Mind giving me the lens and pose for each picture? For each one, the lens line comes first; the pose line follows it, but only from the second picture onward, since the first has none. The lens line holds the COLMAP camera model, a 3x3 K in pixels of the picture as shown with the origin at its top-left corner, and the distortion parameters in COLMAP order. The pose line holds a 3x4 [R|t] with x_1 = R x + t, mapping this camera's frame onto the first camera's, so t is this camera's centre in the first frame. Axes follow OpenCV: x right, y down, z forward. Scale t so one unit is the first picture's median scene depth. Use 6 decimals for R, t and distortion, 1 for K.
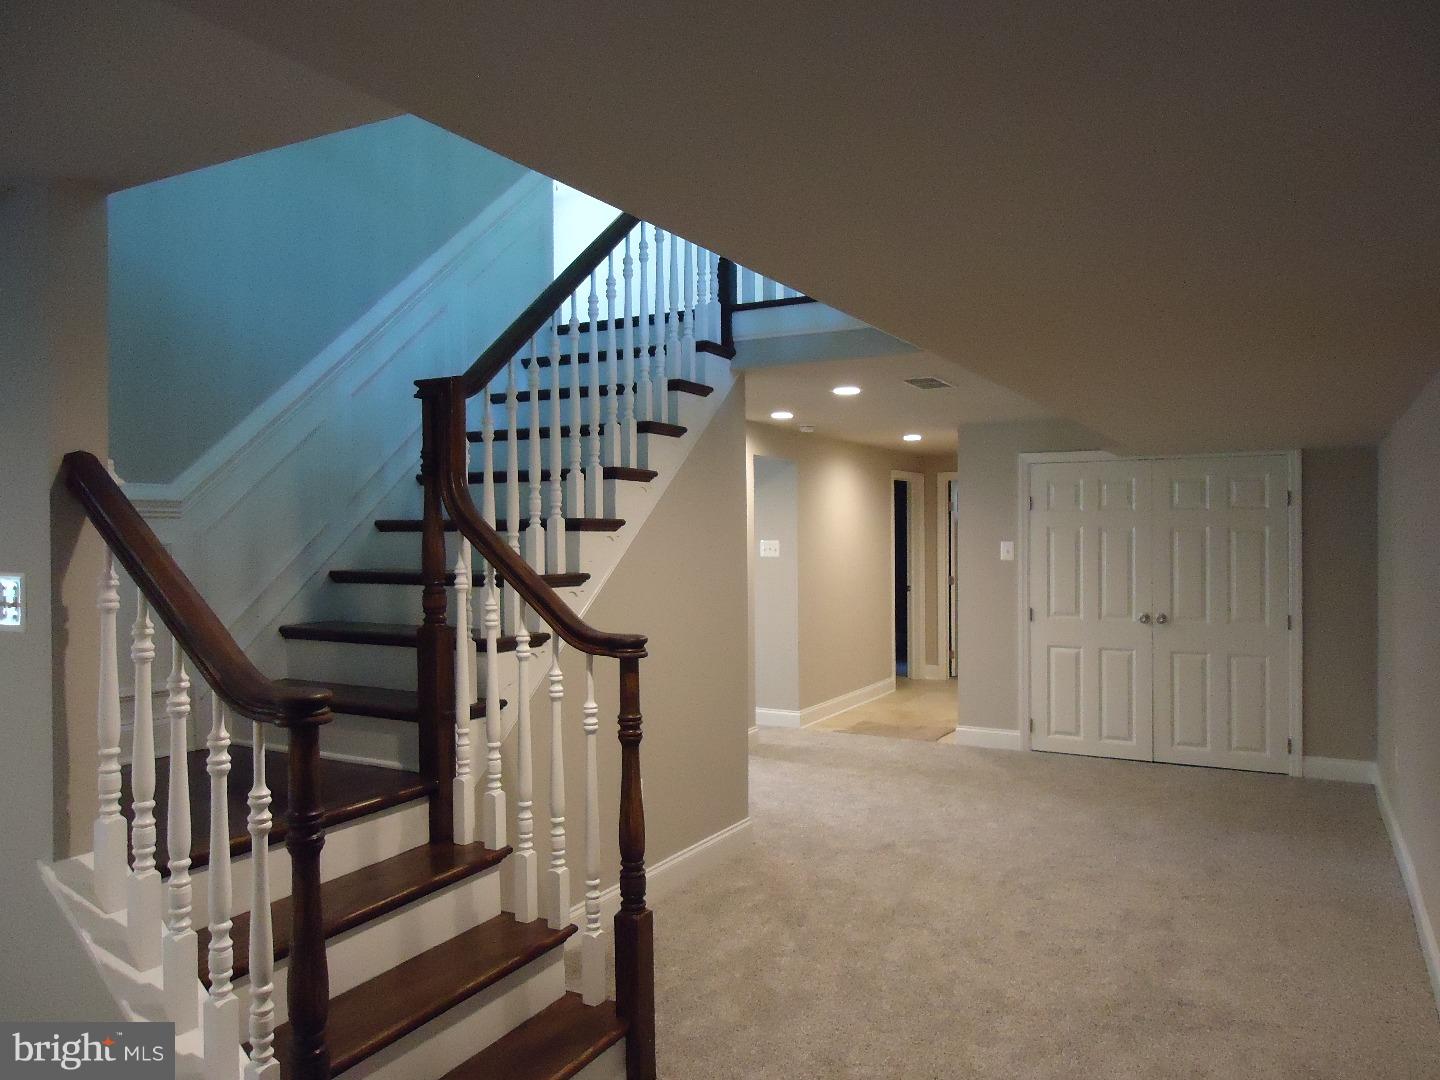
lens RADIAL K [[1043.4, 0, 720.0], [0, 1043.4, 540.0], [0, 0, 1]] dist [-0.002243, 0.005587]
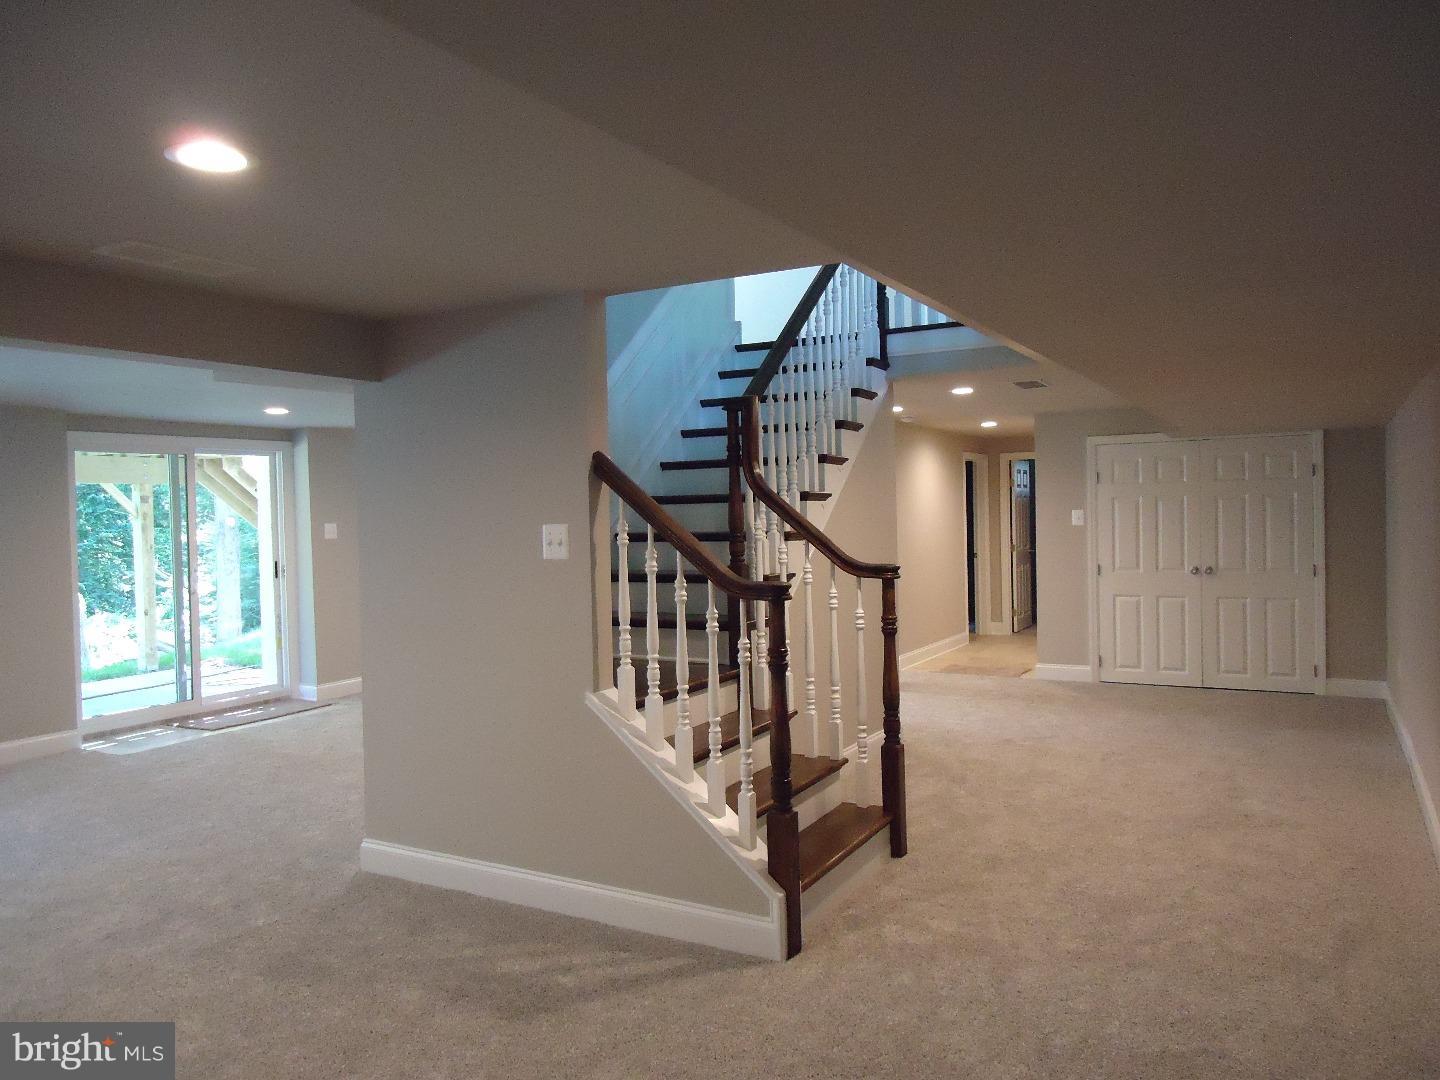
lens RADIAL K [[1043.4, 0, 720.0], [0, 1043.4, 540.0], [0, 0, 1]] dist [-0.002243, 0.005587]
pose [[0.999773, -0.017120, -0.012654, -0.187992], [0.017307, 0.999741, 0.014783, 0.017134], [0.012398, -0.014999, 0.999811, -0.322196]]
